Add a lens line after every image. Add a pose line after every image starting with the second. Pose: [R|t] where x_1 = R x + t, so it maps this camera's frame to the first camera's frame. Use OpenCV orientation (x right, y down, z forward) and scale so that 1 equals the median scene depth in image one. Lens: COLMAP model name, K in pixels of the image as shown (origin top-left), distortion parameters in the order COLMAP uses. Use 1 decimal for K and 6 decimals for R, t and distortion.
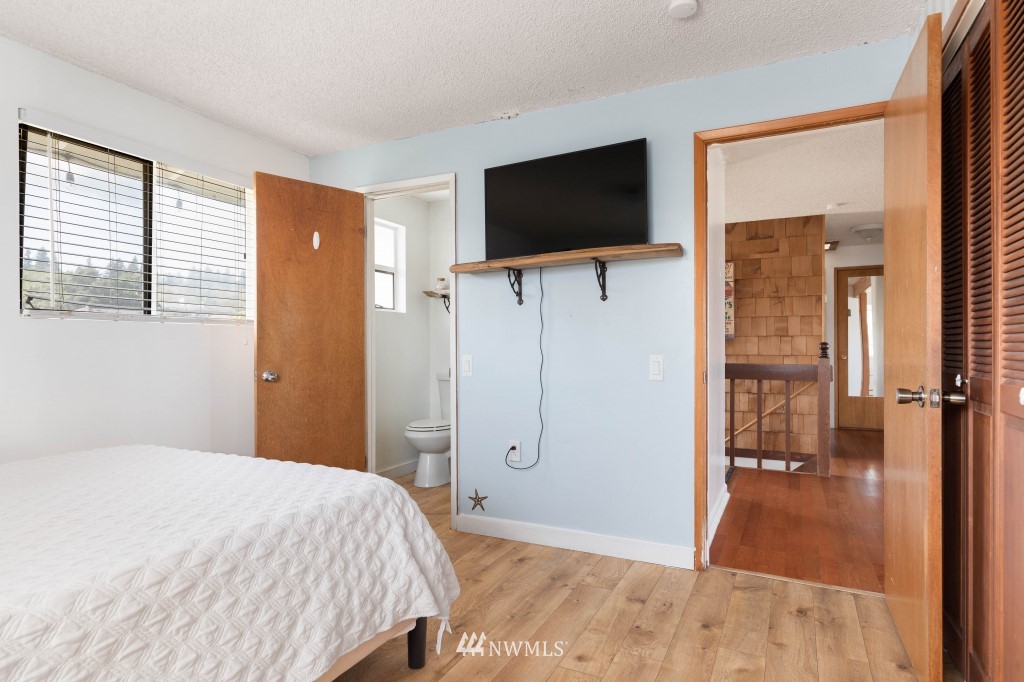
lens RADIAL K [[551.5, 0, 511.5], [0, 551.5, 344.0], [0, 0, 1]] dist [-0.000966, -0.000061]
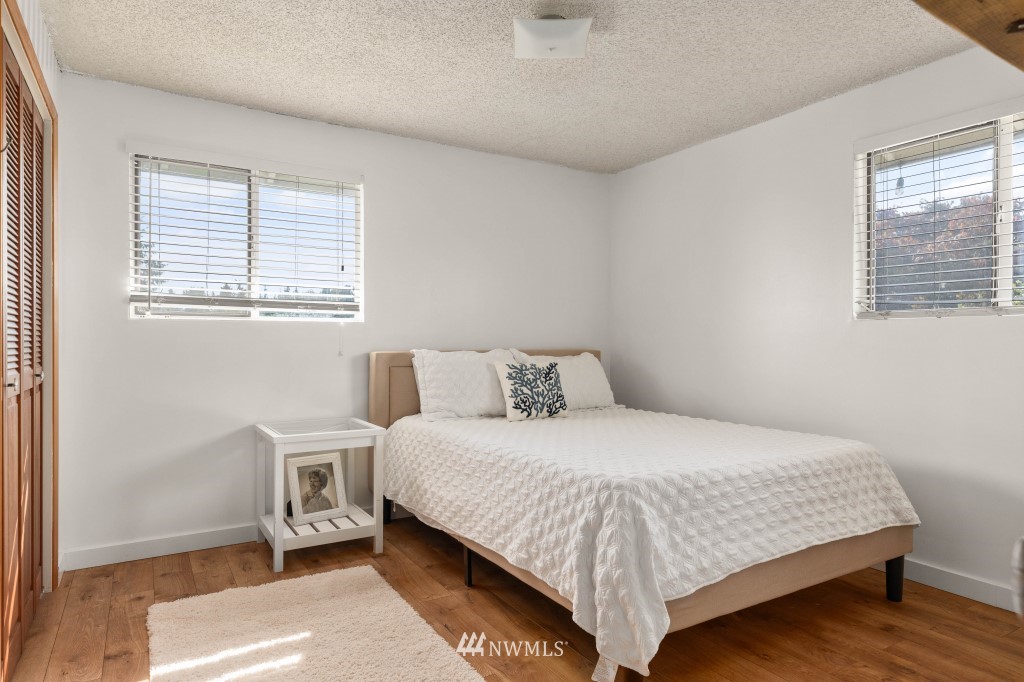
lens RADIAL K [[599.6, 0, 511.5], [0, 599.6, 343.4], [0, 0, 1]] dist [0.000426, 0.000074]
pose [[-0.521826, -0.002559, -0.853048, 0.870921], [0.000999, 0.999993, -0.003611, 0.010039], [0.853052, -0.002737, -0.521819, 1.547482]]
